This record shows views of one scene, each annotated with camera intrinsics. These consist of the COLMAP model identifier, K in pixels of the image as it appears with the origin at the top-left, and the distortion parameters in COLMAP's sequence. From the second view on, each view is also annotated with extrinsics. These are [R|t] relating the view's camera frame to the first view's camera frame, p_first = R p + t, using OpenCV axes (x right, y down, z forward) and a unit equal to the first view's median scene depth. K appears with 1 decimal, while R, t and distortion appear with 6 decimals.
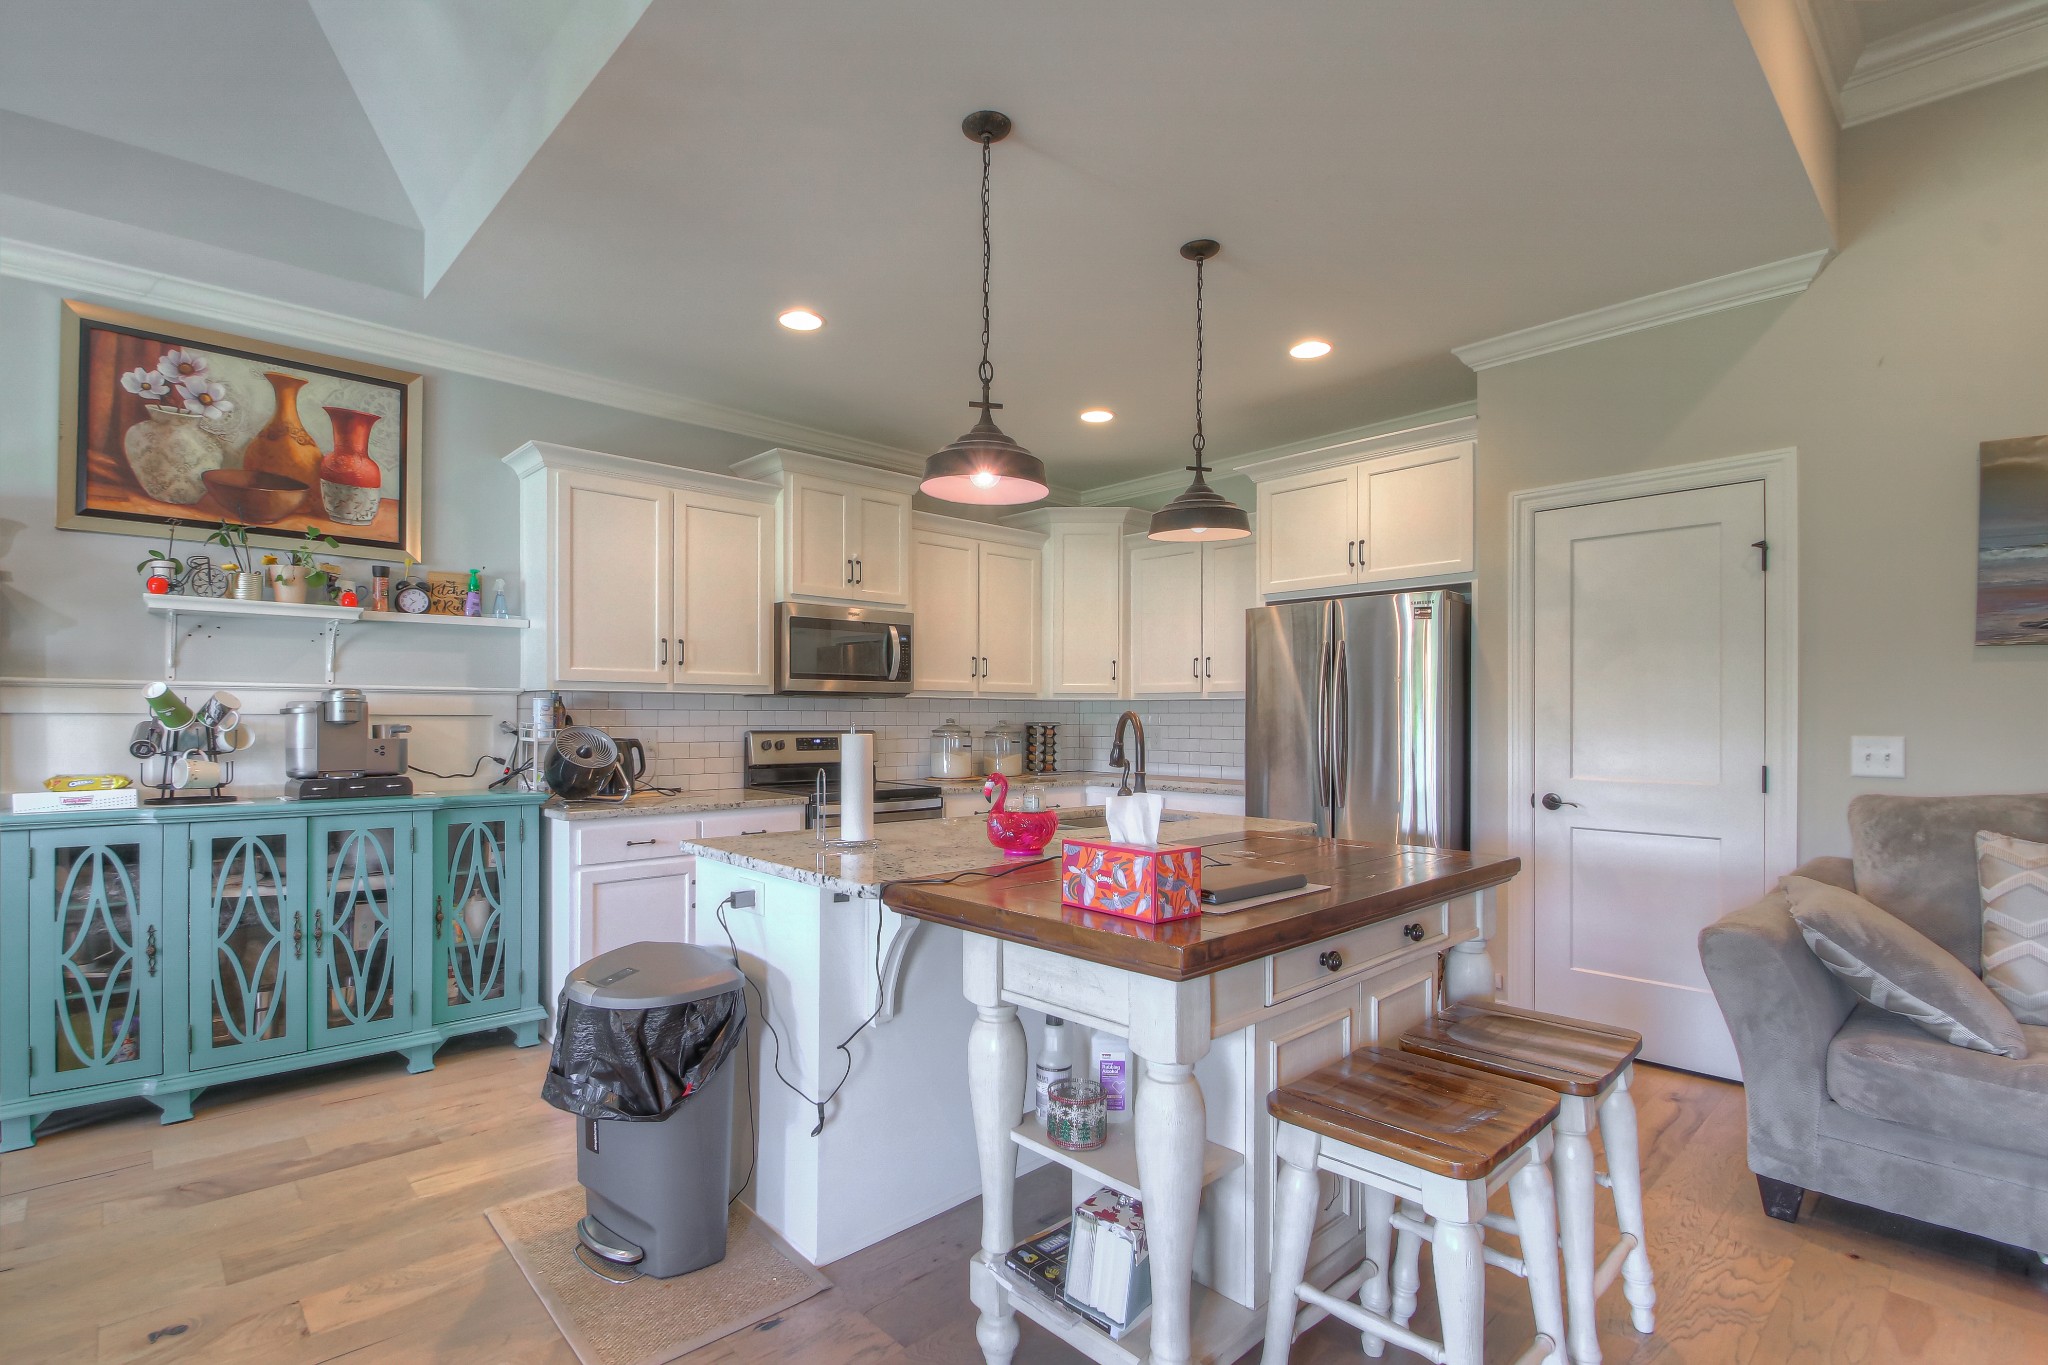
lens RADIAL K [[975.8, 0, 979.2], [0, 975.8, 715.2], [0, 0, 1]] dist [0.000266, -0.008053]
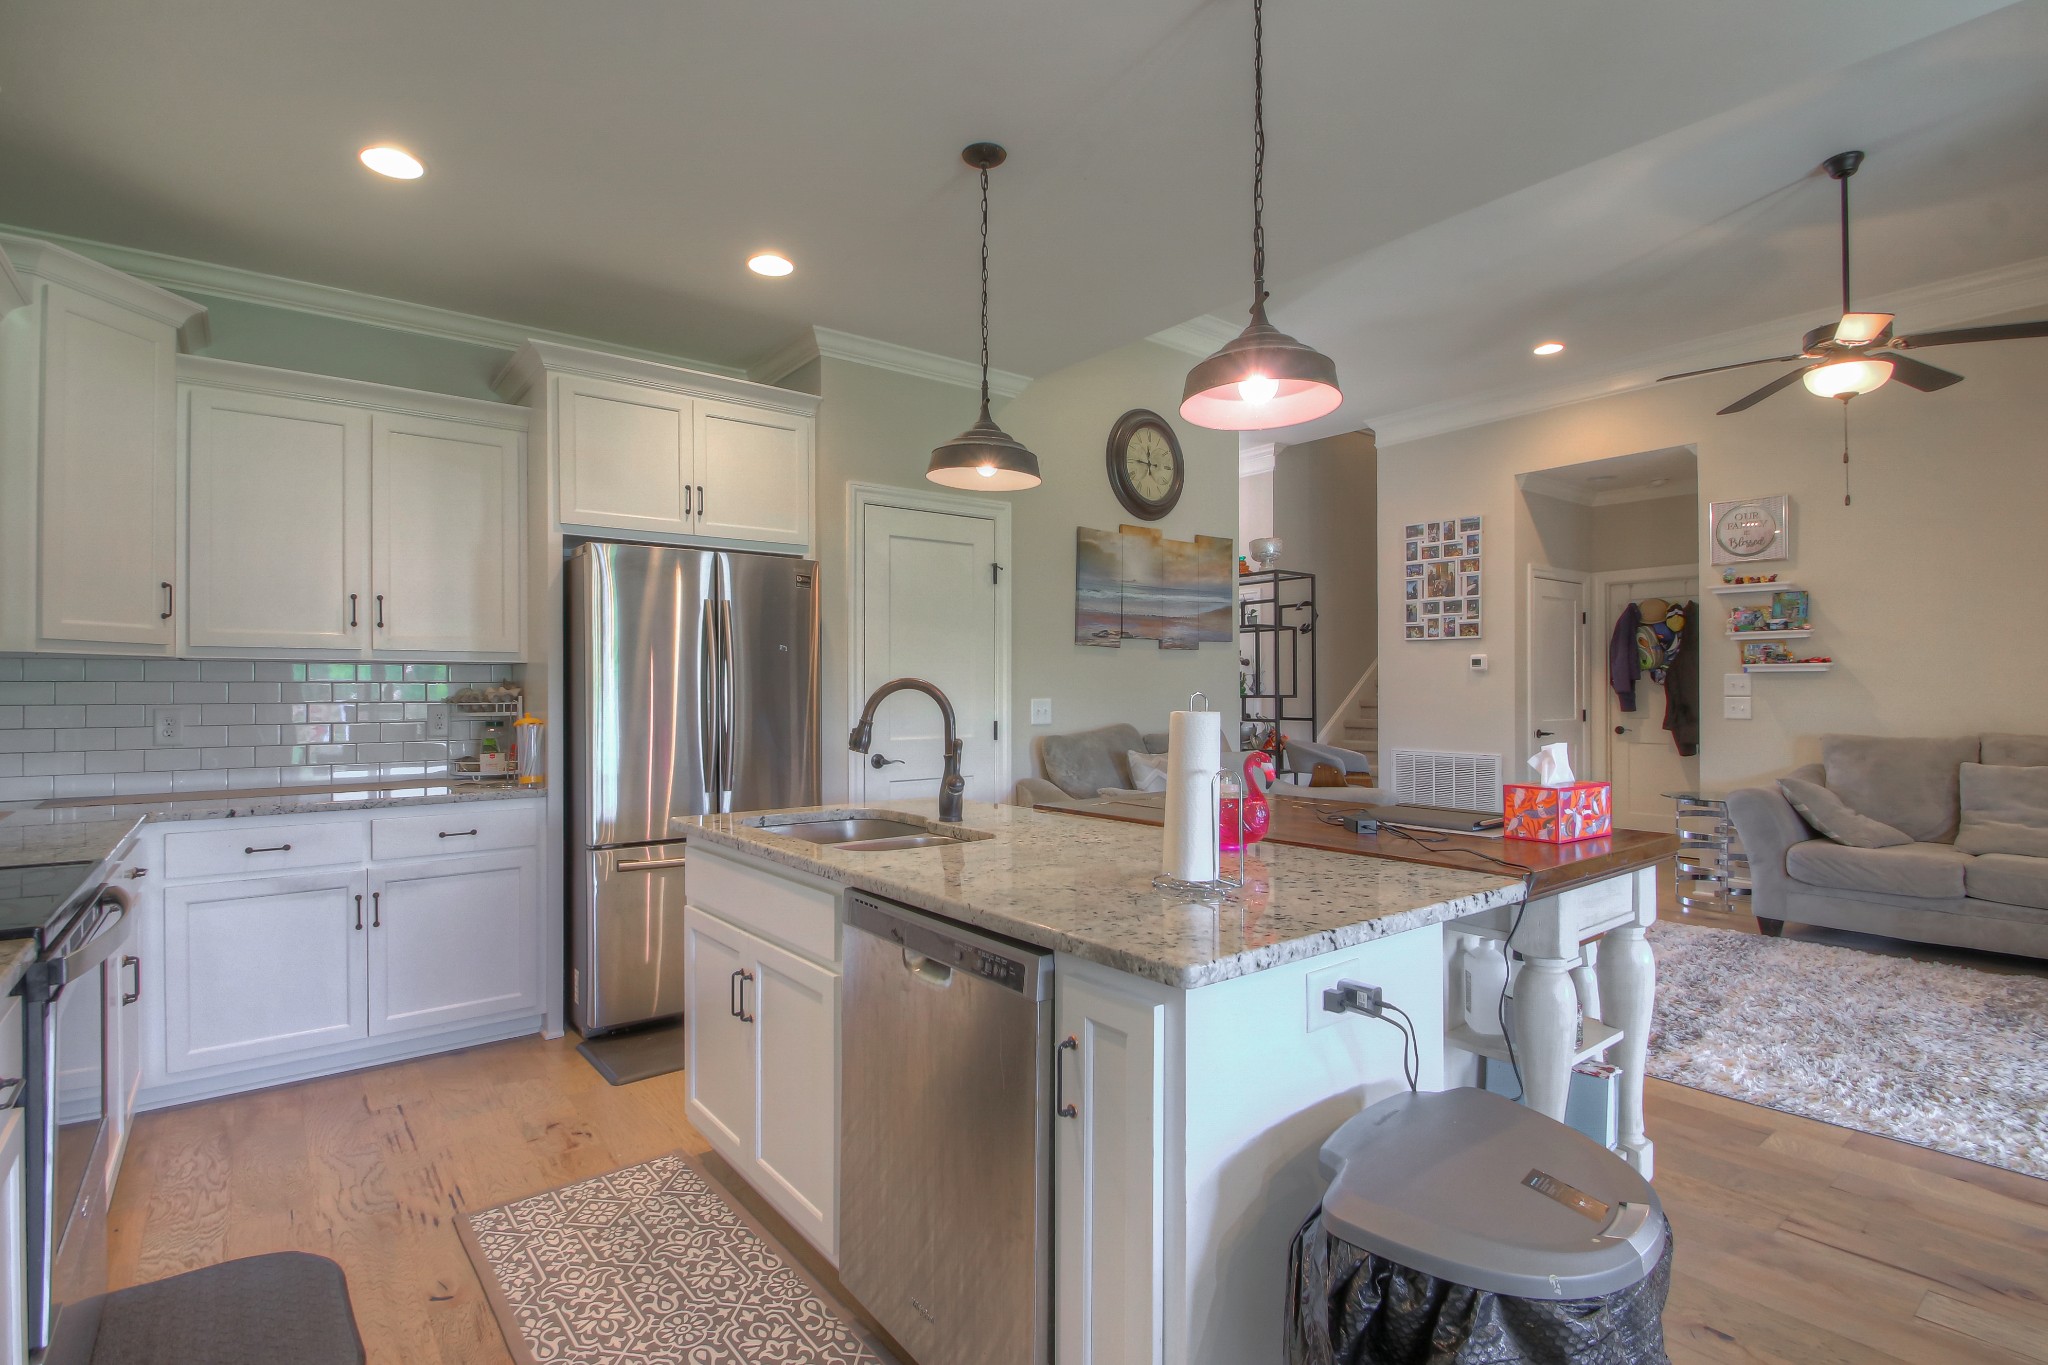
lens RADIAL K [[975.8, 0, 1021.1], [0, 975.8, 688.1], [0, 0, 1]] dist [0.000266, -0.008053]
pose [[0.077855, -0.000989, 0.996964, -0.607288], [0.000486, 0.999999, 0.000954, 0.002690], [-0.996965, 0.000411, 0.077855, 0.831924]]
